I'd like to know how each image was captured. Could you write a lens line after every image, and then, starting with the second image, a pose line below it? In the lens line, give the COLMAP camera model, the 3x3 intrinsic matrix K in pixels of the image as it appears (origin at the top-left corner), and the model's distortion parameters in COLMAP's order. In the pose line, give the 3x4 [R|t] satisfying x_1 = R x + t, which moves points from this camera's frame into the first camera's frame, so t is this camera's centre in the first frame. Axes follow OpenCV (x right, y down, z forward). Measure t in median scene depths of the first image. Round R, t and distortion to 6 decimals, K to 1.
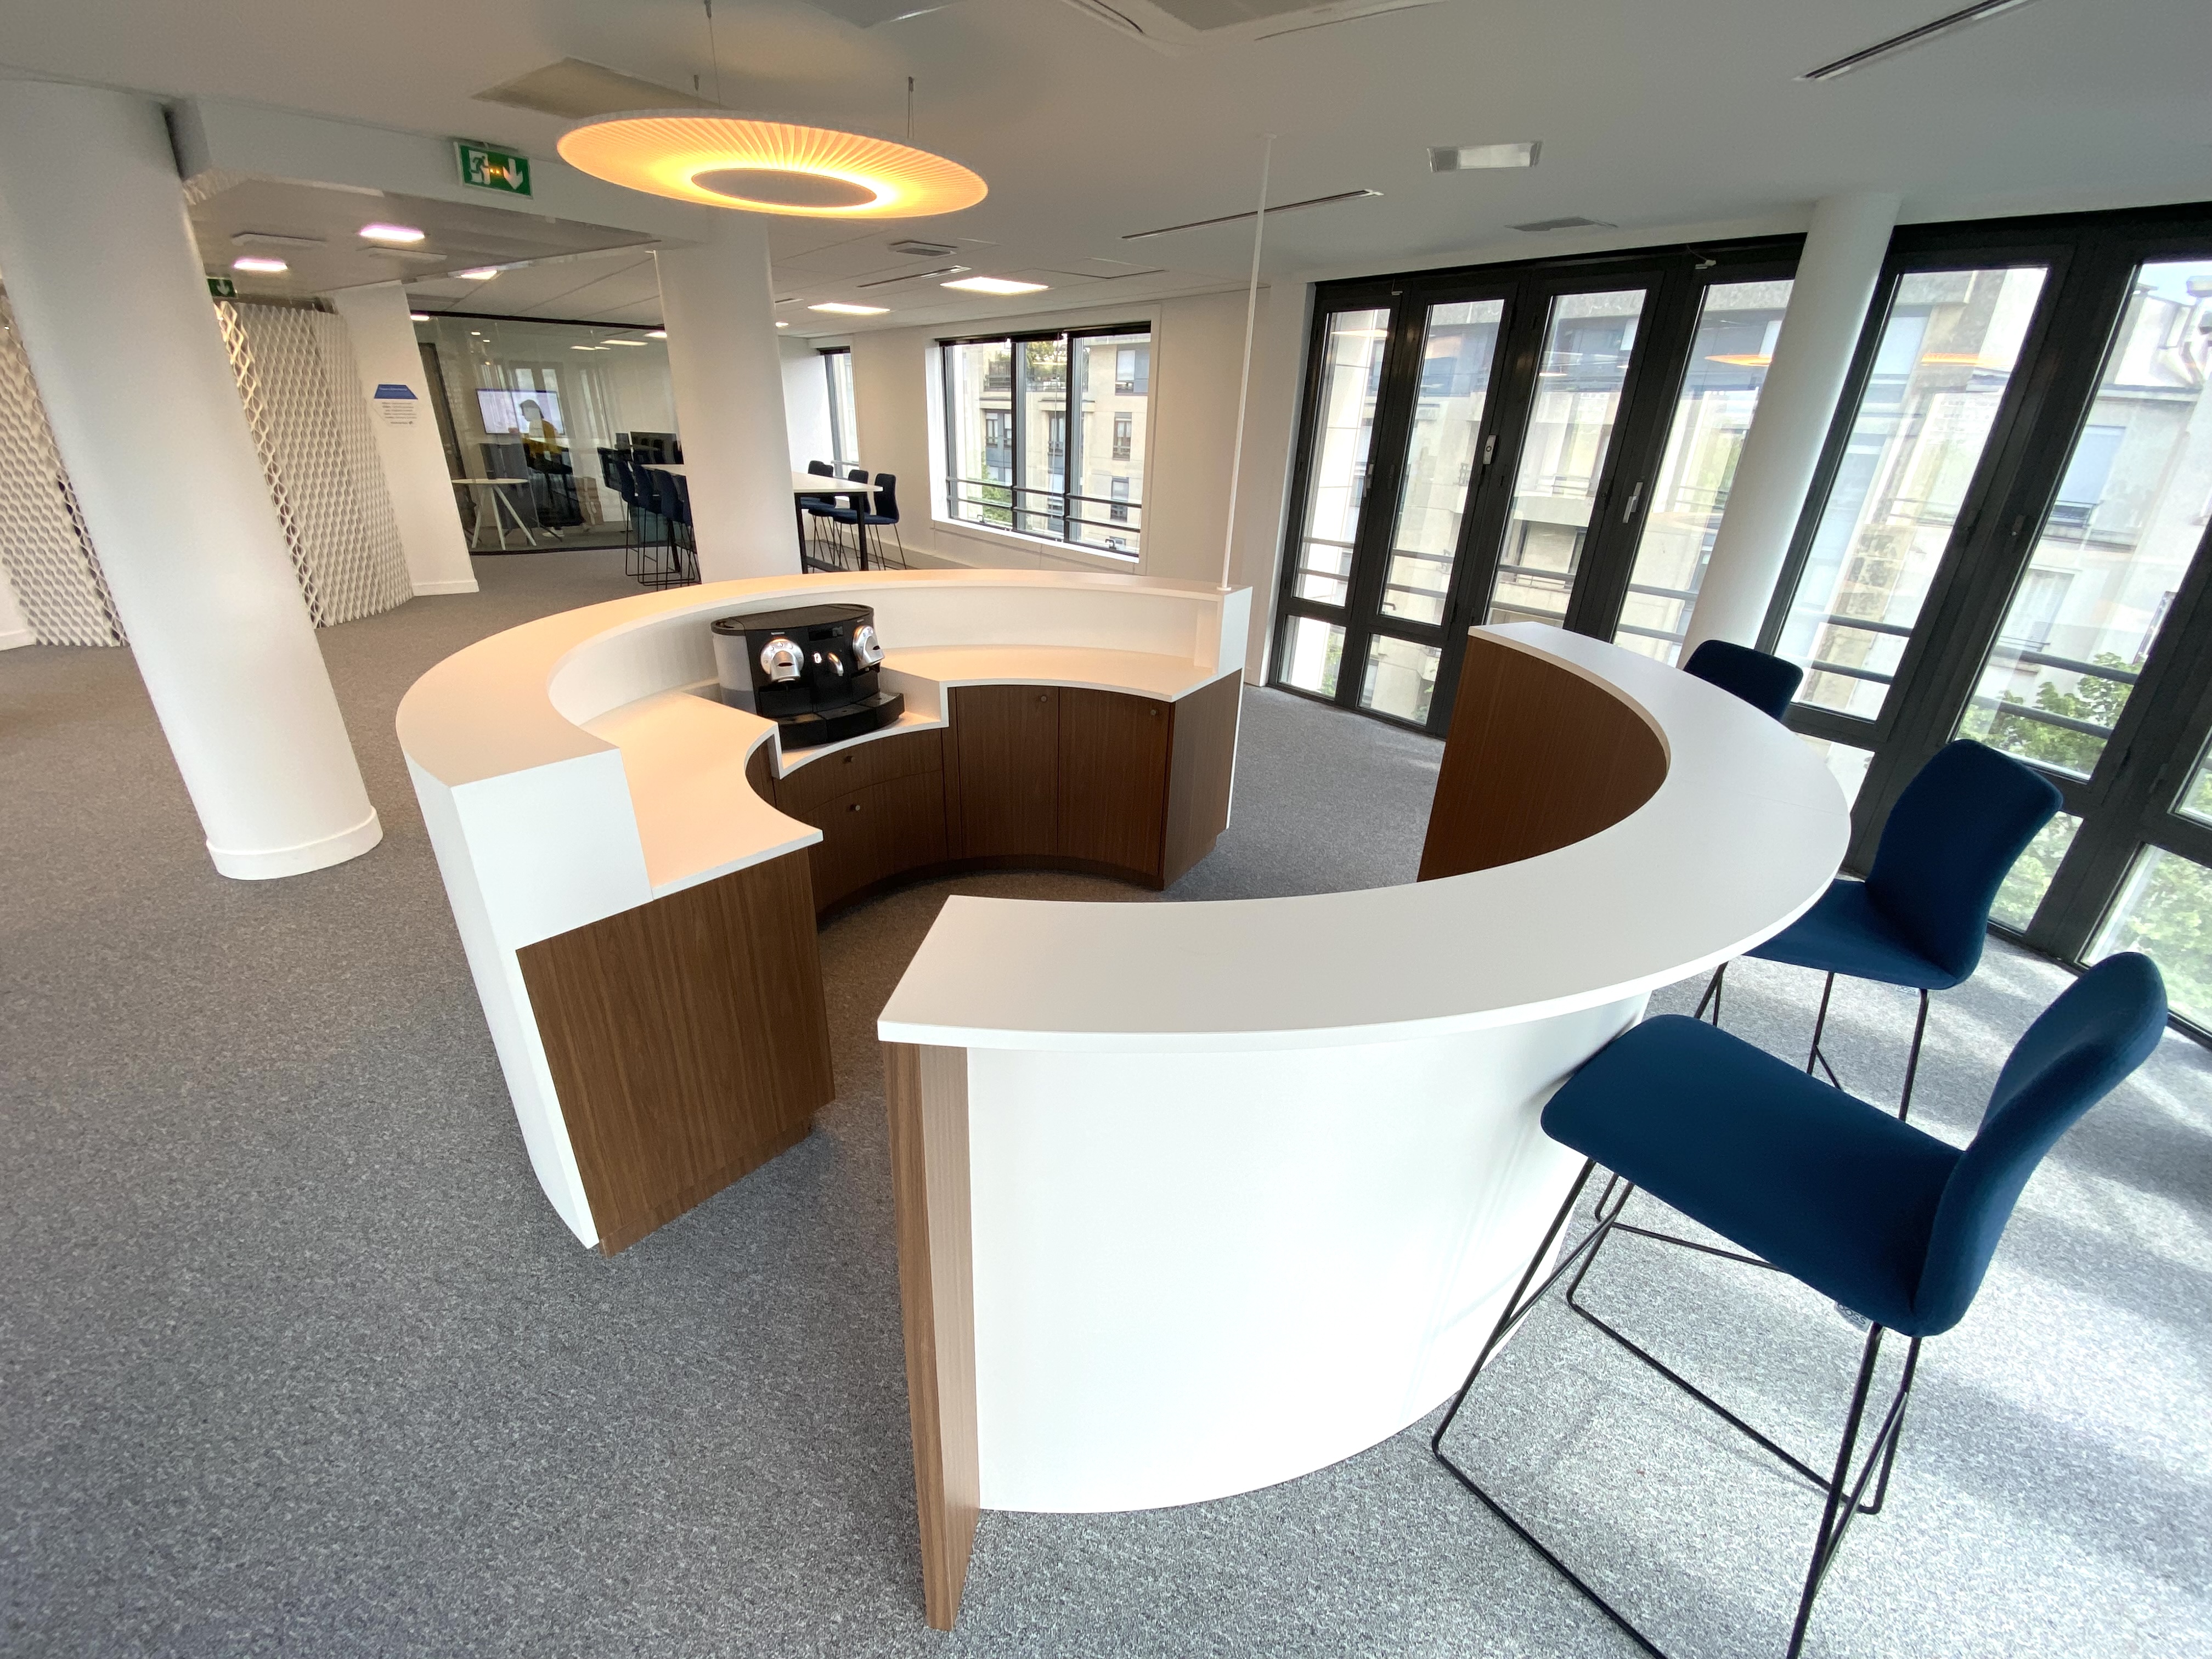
lens RADIAL K [[886.9, 0, 1106.0], [0, 886.9, 829.5], [0, 0, 1]] dist [0.017619, -0.020447]
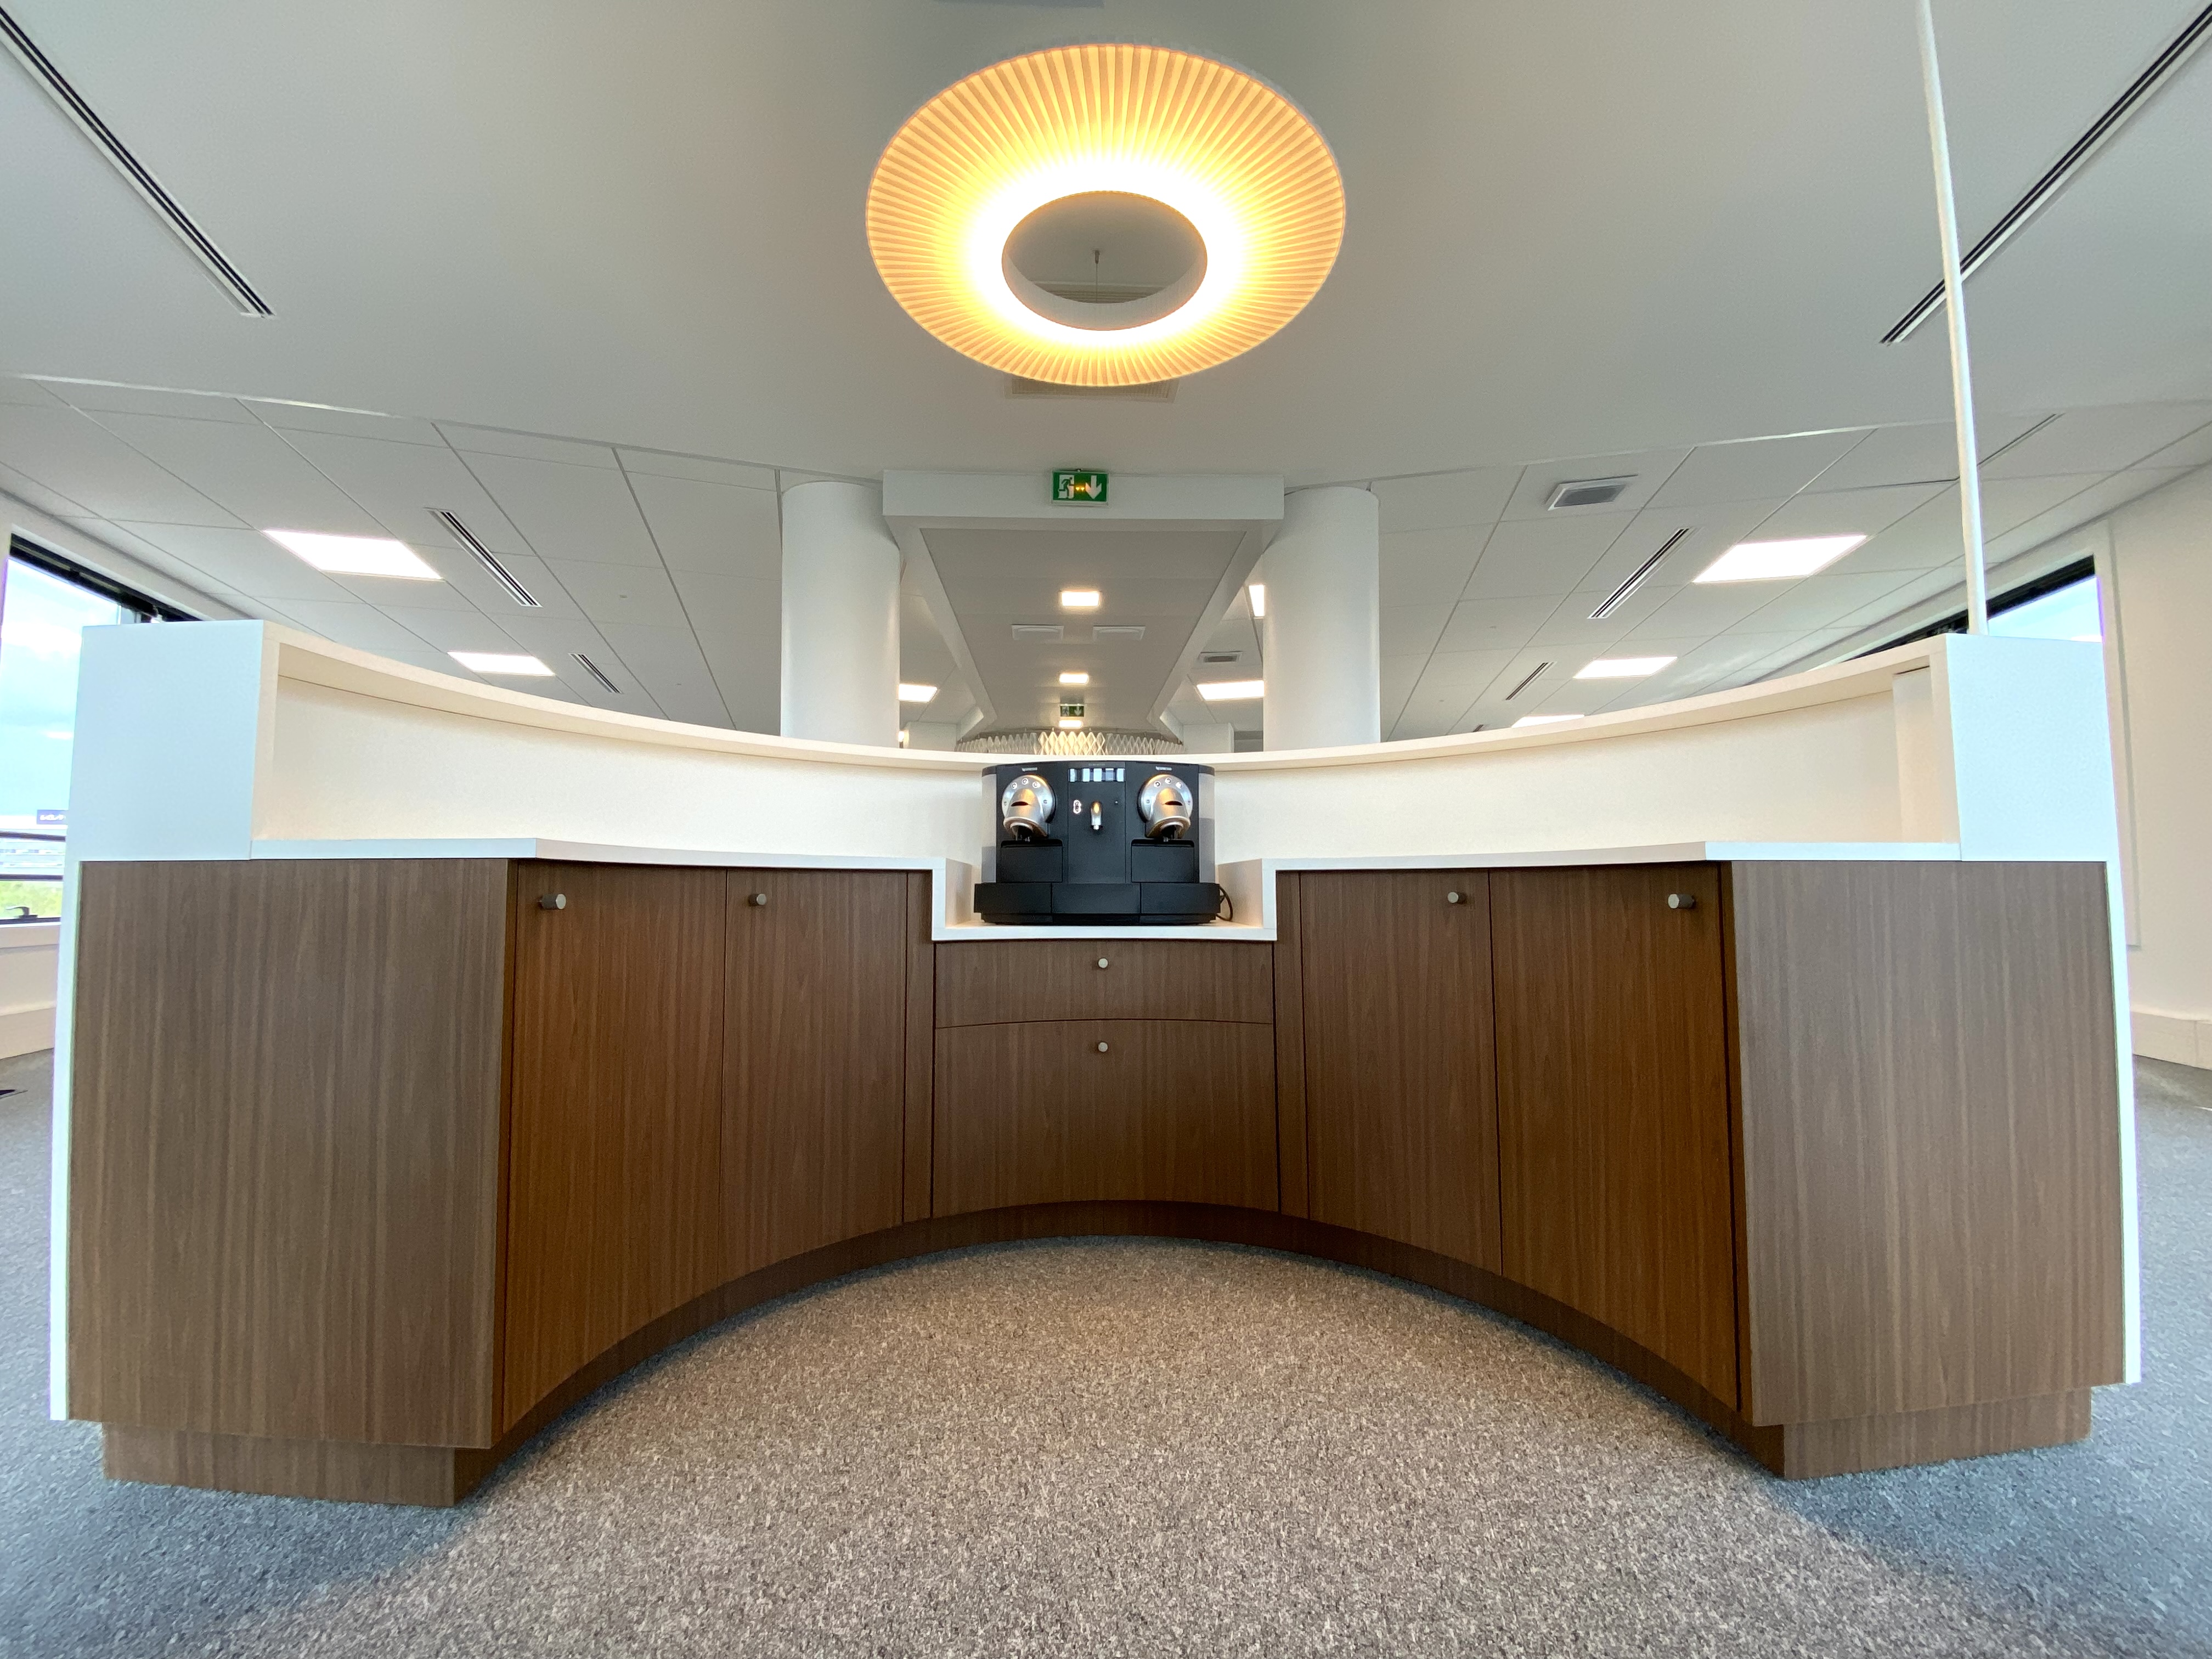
lens RADIAL K [[885.0, 0, 1106.0], [0, 885.0, 829.5], [0, 0, 1]] dist [0.000163, -0.000039]
pose [[0.611577, -0.079646, -0.787166, 0.145464], [-0.307732, 0.892633, -0.329405, 0.029574], [0.728886, 0.443692, 0.521405, 0.382198]]
